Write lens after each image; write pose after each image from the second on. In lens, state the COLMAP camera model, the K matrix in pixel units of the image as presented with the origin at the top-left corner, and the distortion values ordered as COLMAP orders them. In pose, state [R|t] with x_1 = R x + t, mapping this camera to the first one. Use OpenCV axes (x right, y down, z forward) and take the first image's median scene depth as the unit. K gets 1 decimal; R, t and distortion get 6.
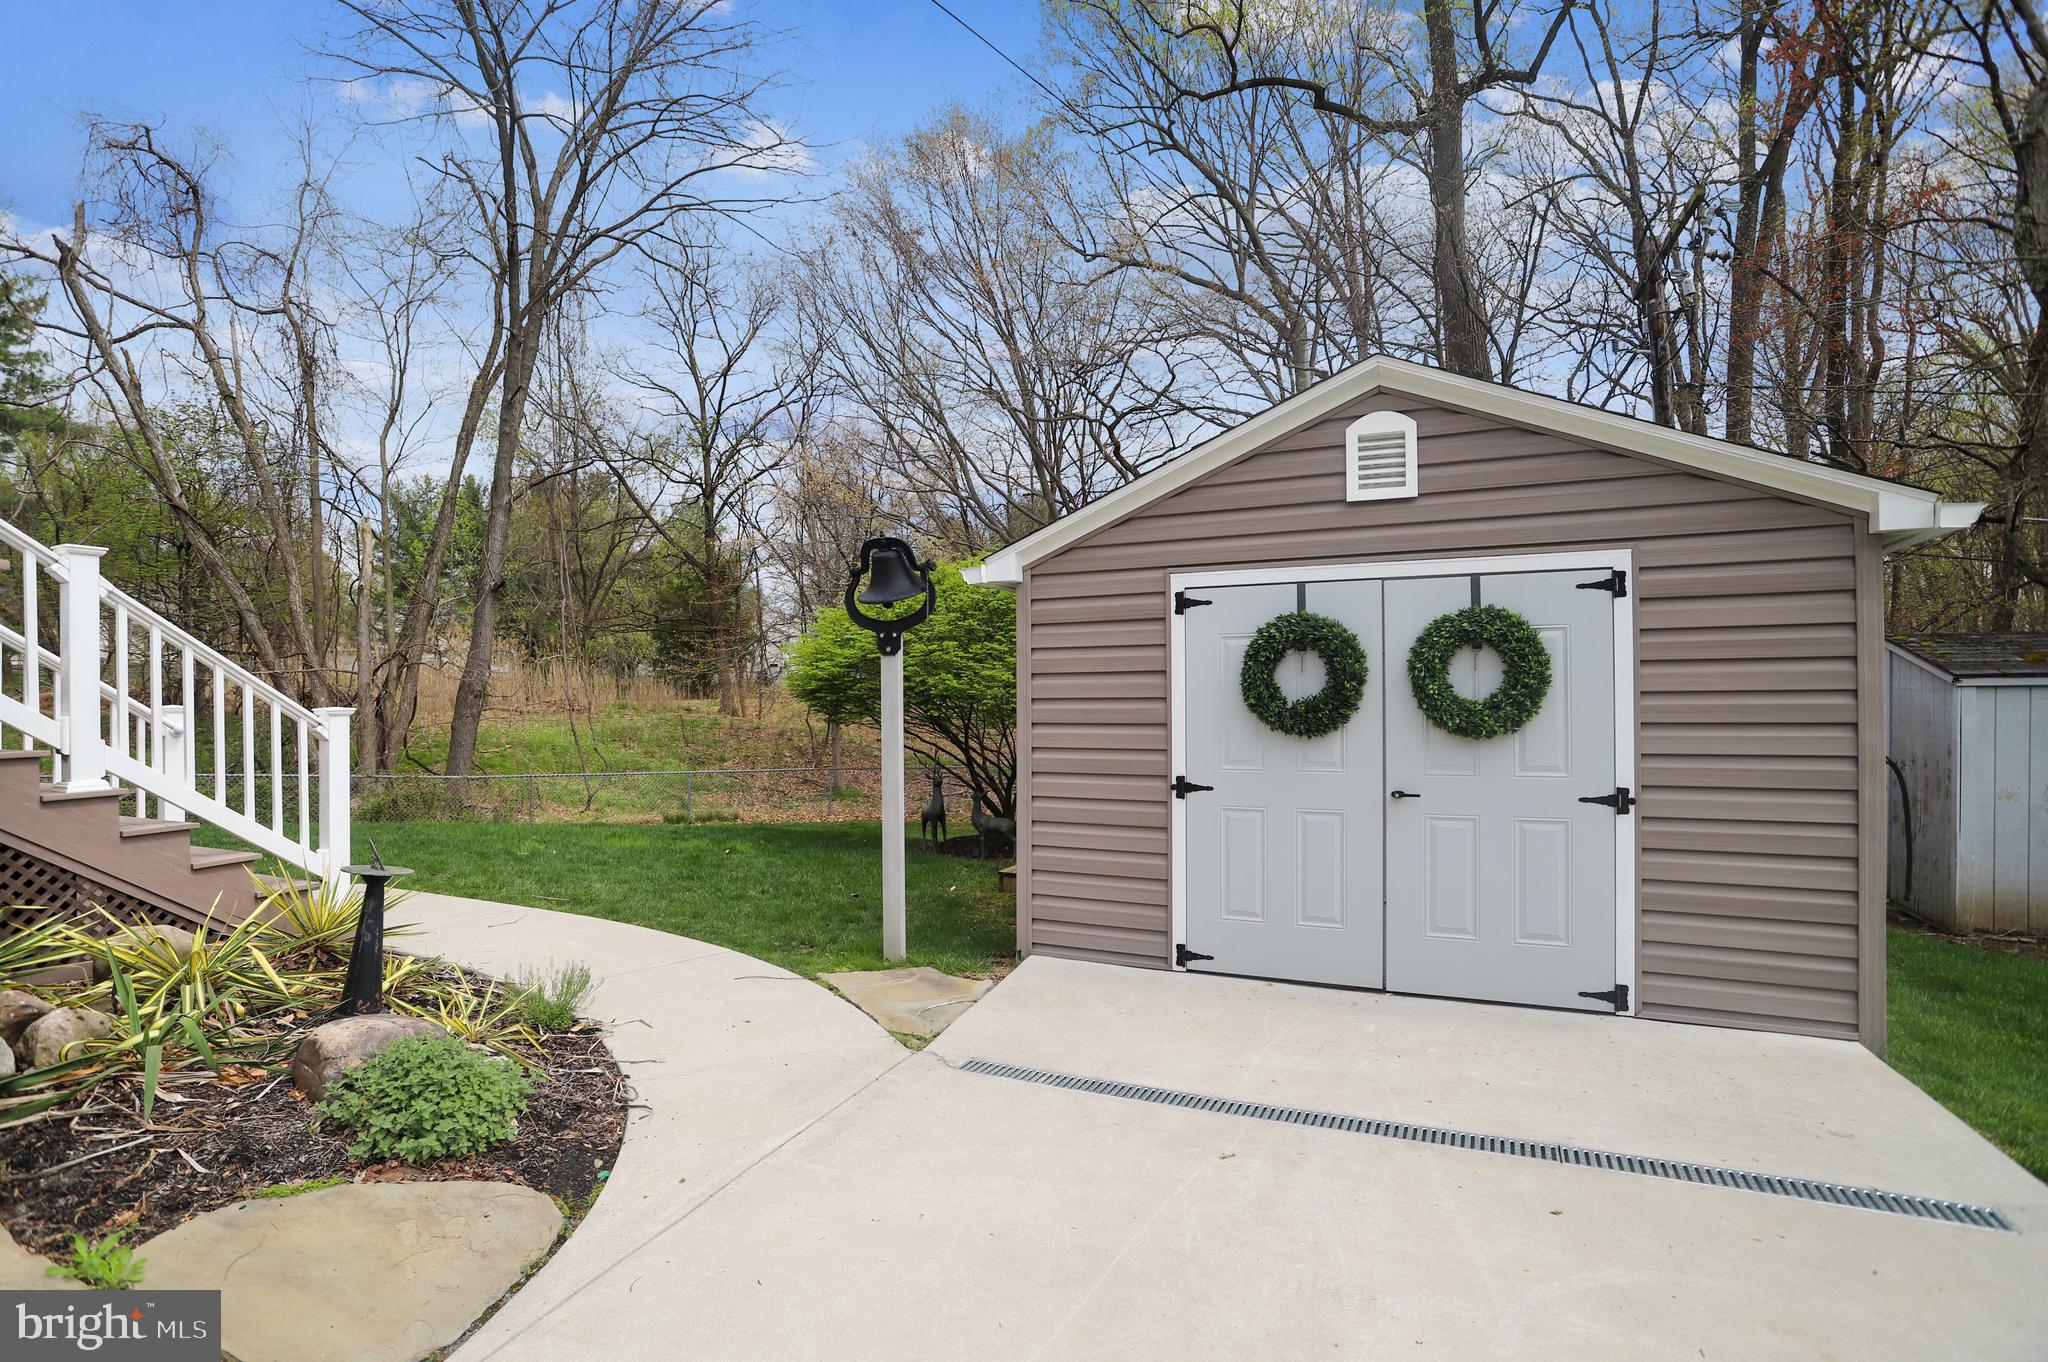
lens RADIAL K [[998.7, 0, 1023.8], [0, 998.7, 691.6], [0, 0, 1]] dist [-0.003012, 0.000104]
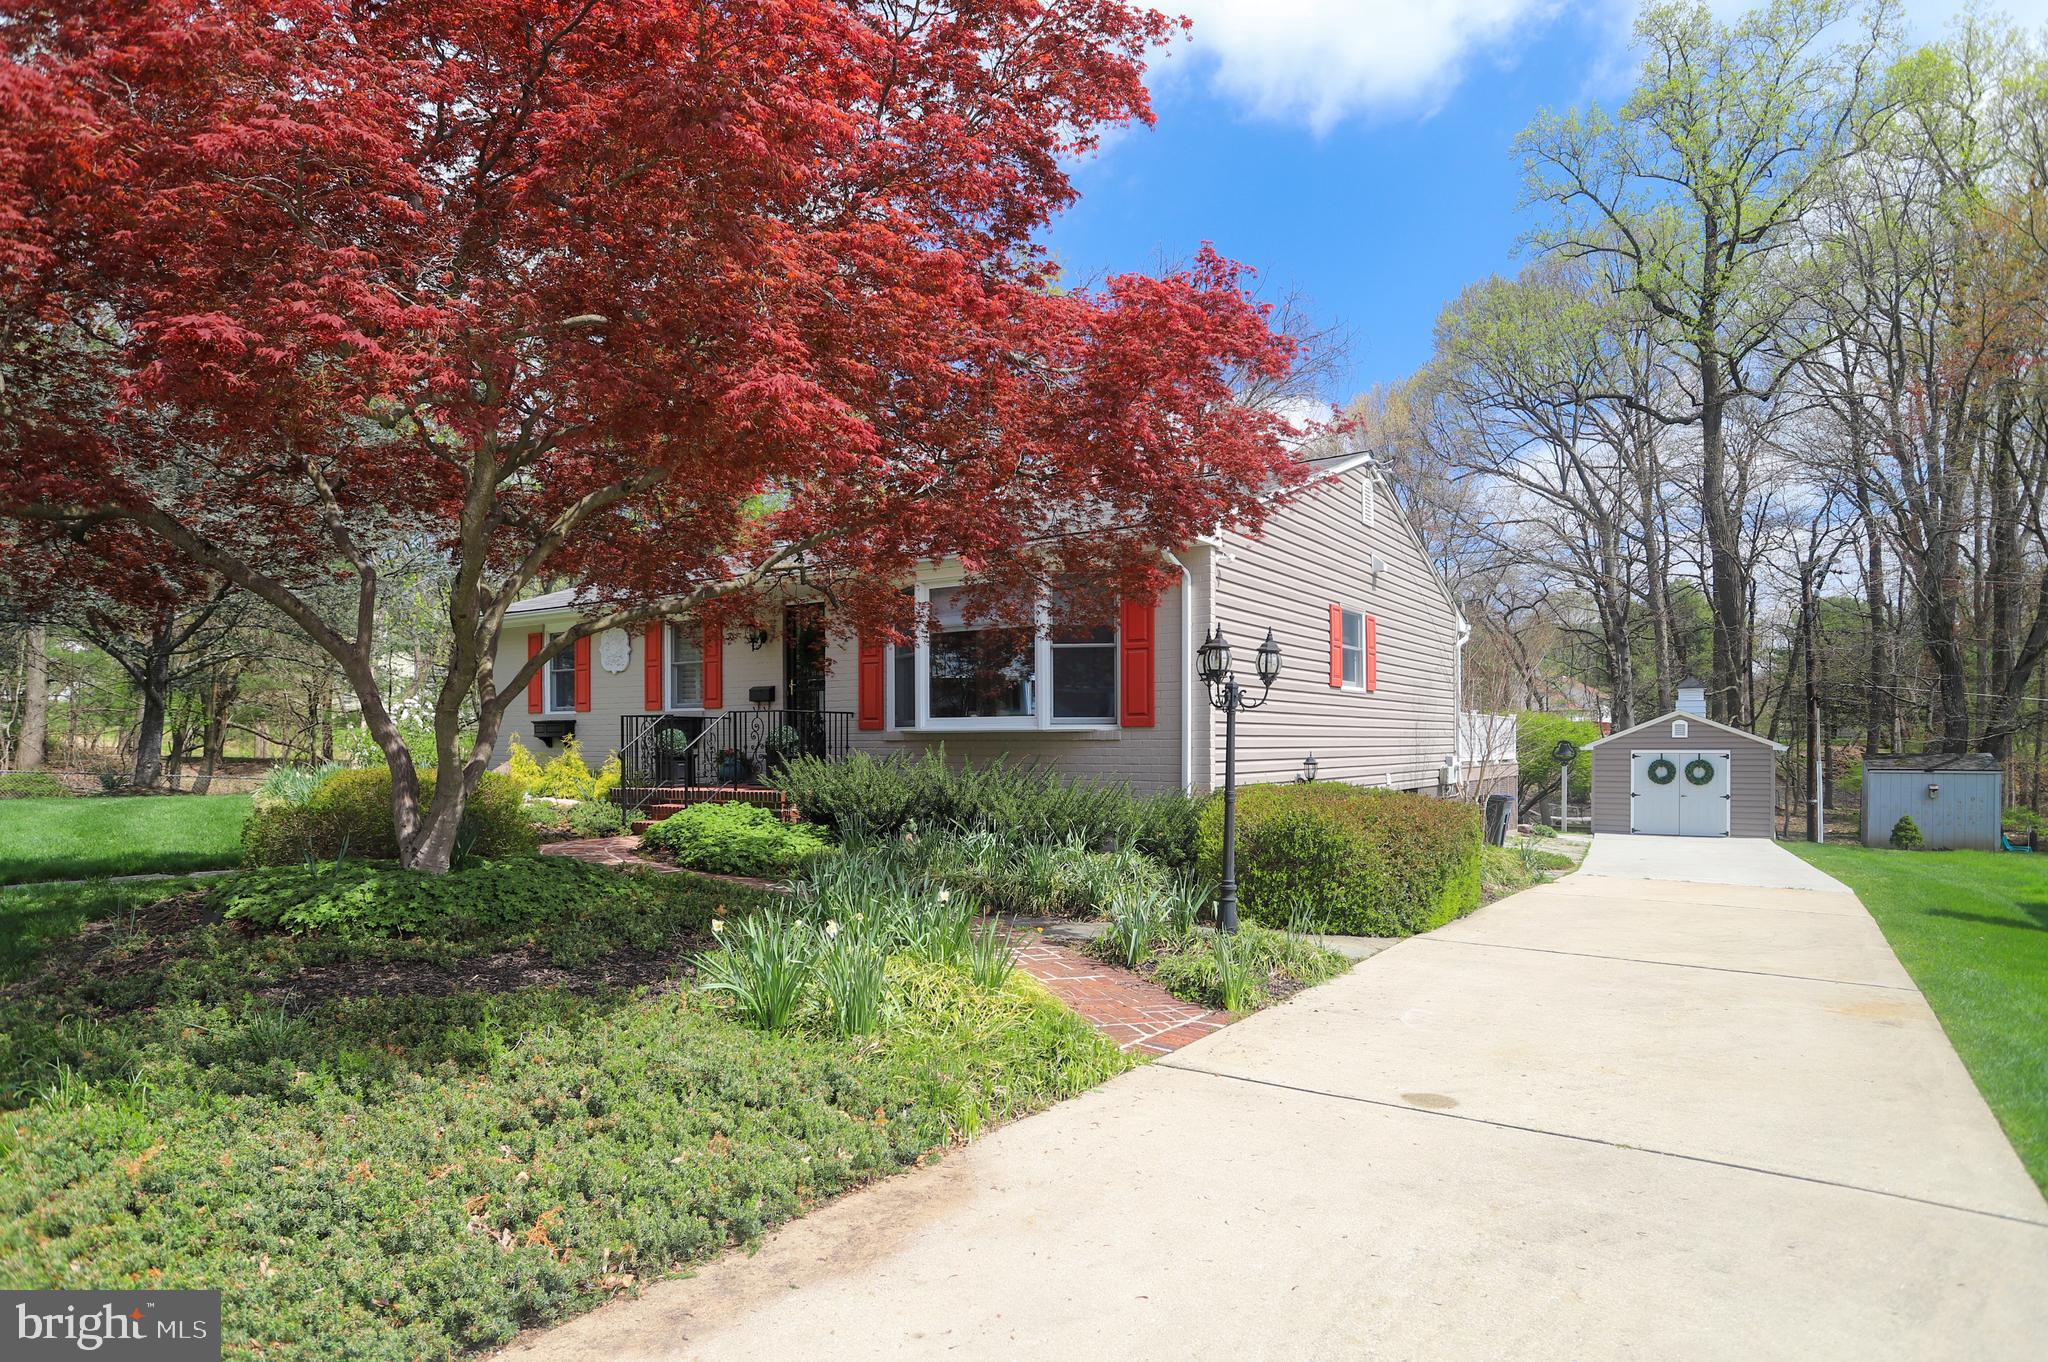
lens RADIAL K [[1161.9, 0, 997.3], [0, 1161.9, 746.1], [0, 0, 1]] dist [0.002204, -0.000932]
pose [[0.987004, 0.010114, -0.160377, -2.045586], [-0.008502, 0.999906, 0.010737, -0.174720], [0.160470, -0.009234, 0.986998, -5.207645]]
